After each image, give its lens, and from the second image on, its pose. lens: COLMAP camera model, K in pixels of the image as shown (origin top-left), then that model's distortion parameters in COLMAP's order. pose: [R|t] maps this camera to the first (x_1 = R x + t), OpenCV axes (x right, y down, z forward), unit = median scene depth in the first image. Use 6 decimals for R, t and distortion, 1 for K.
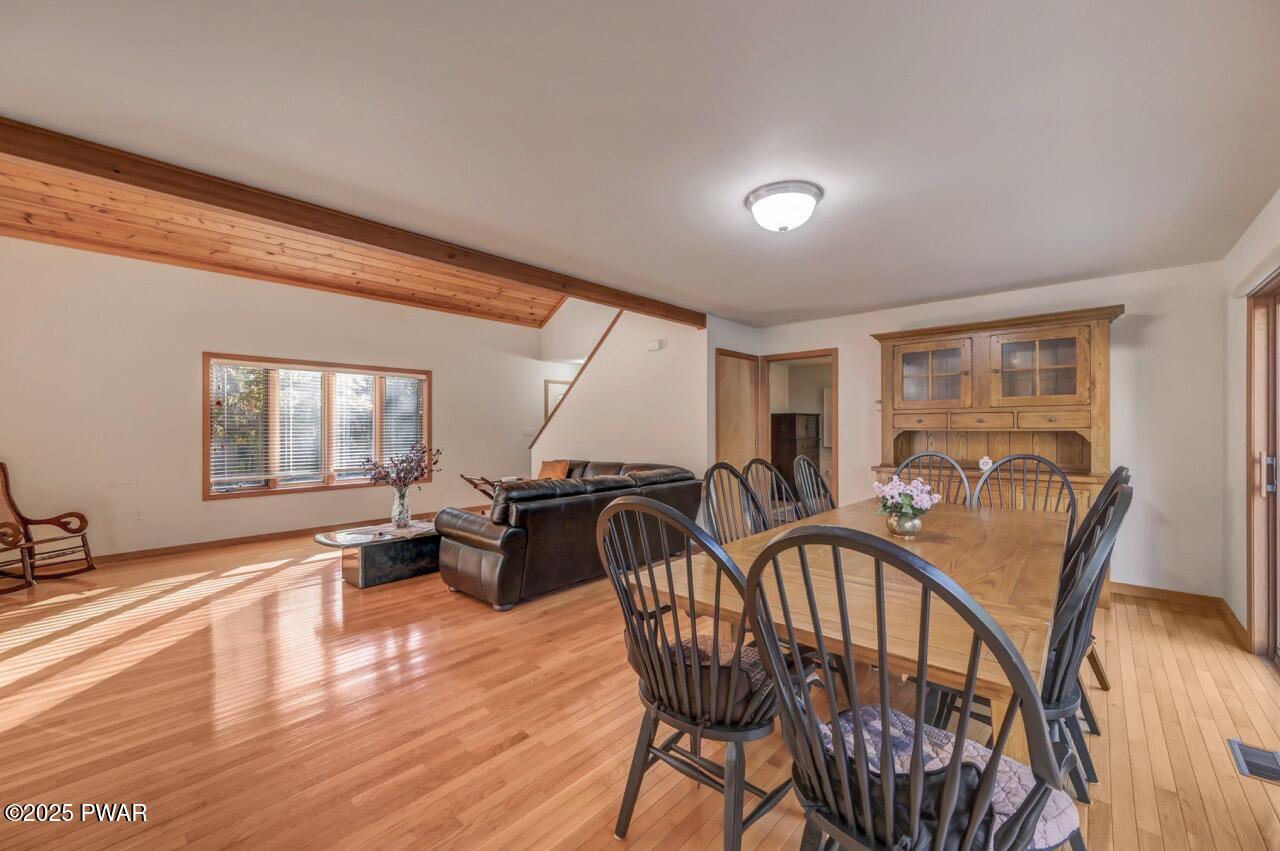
lens RADIAL K [[509.4, 0, 639.3], [0, 509.4, 426.9], [0, 0, 1]] dist [-0.003668, 0.000995]
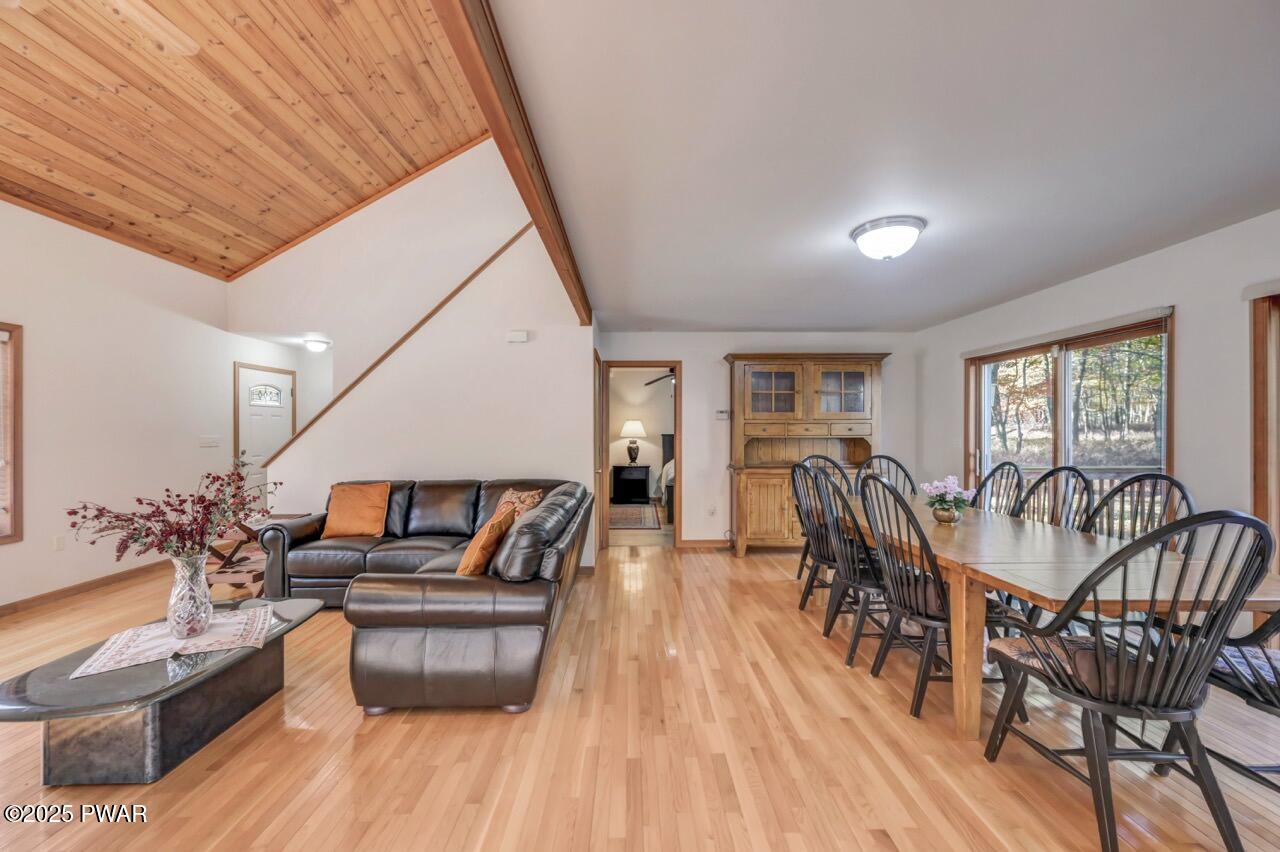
lens RADIAL K [[509.4, 0, 638.6], [0, 509.4, 430.9], [0, 0, 1]] dist [-0.003668, 0.000995]
pose [[0.732317, 0.001172, 0.680962, -0.403012], [-0.001446, 0.999999, -0.000166, -0.005856], [-0.680962, -0.000863, 0.732318, 0.263970]]
